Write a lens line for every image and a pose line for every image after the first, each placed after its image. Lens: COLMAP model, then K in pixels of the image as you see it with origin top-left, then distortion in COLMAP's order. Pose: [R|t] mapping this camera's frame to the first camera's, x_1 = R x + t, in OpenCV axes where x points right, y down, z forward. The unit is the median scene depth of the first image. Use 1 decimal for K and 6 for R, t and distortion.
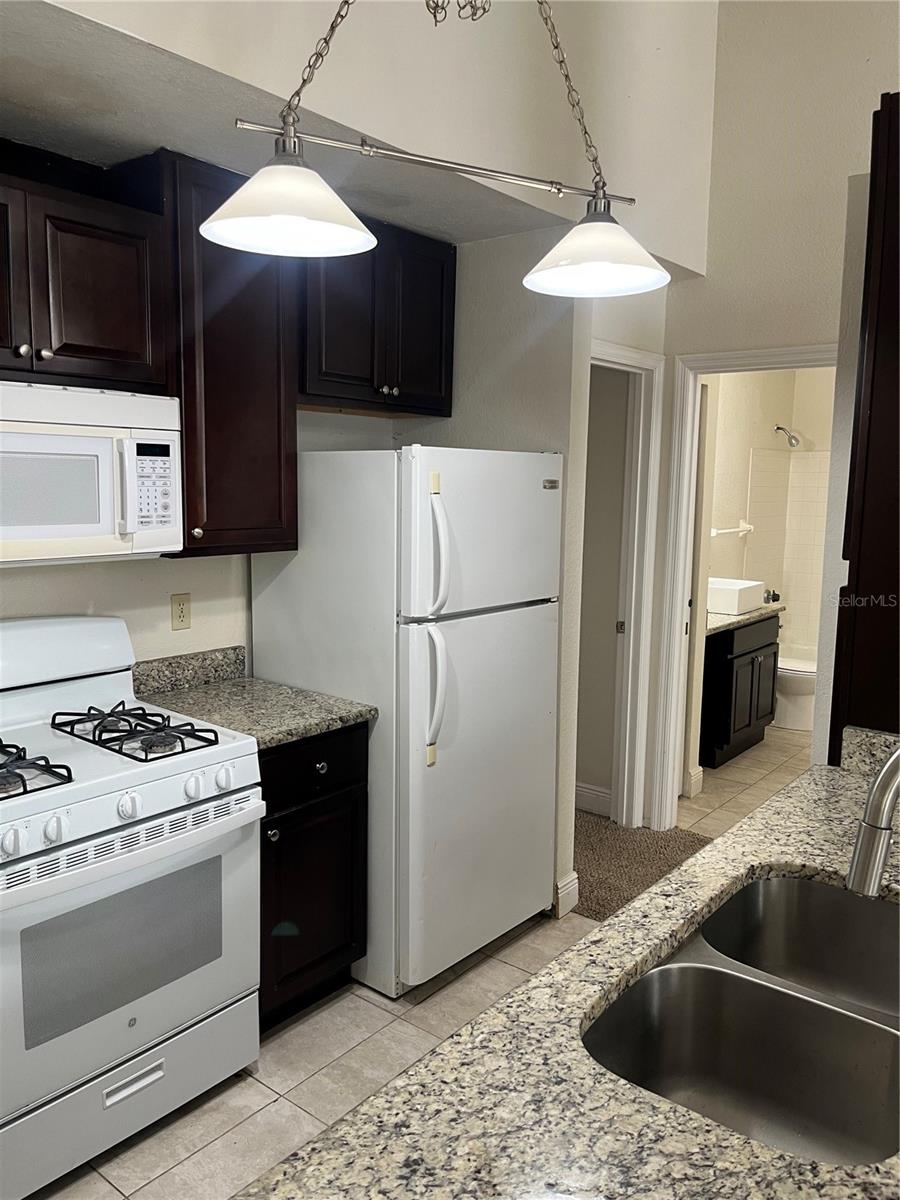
lens RADIAL K [[923.0, 0, 455.6], [0, 923.0, 601.0], [0, 0, 1]] dist [0.051261, -0.060934]
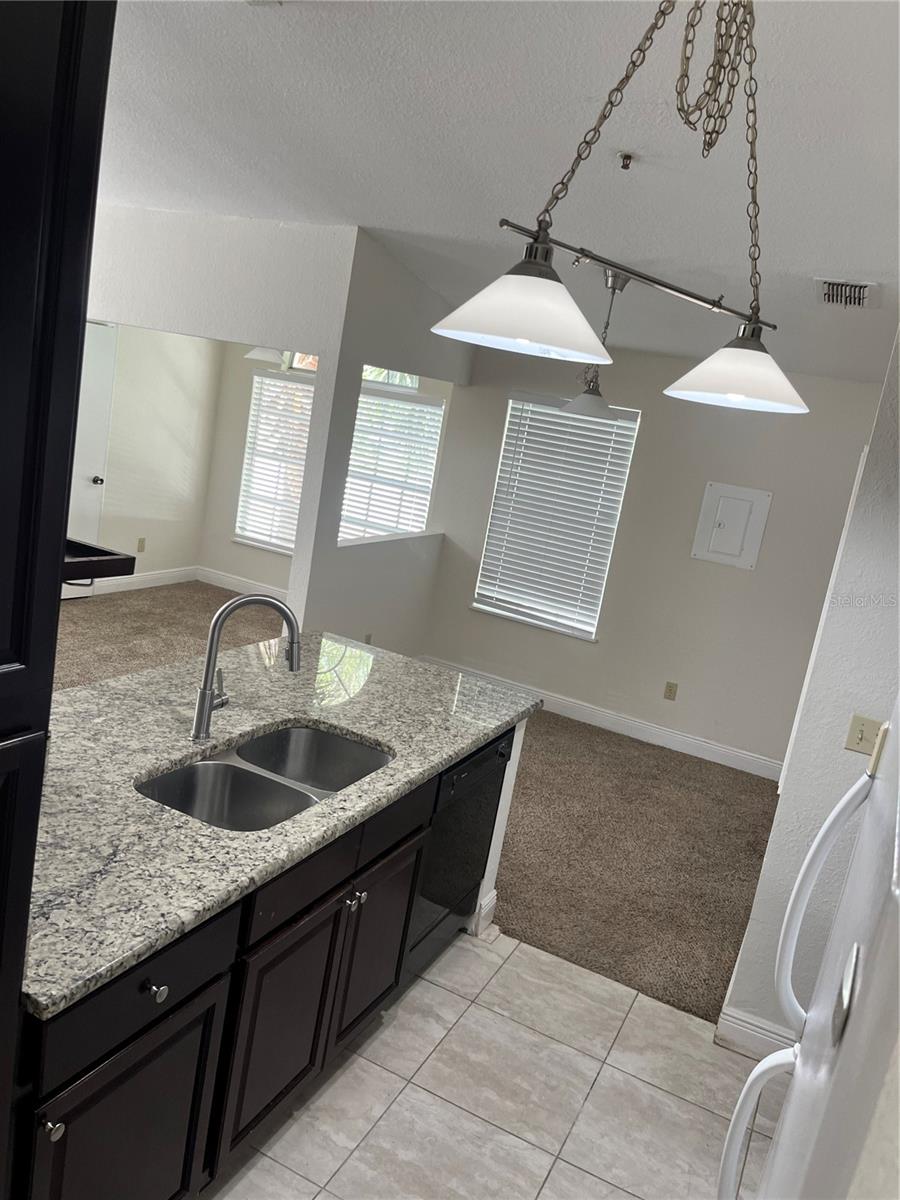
lens RADIAL K [[923.0, 0, 448.8], [0, 923.0, 597.1], [0, 0, 1]] dist [0.051261, -0.060934]
pose [[-0.959029, -0.142018, -0.245143, 0.632003], [-0.218365, 0.921830, 0.320227, -0.658503], [0.180502, 0.360638, -0.915073, 3.004555]]
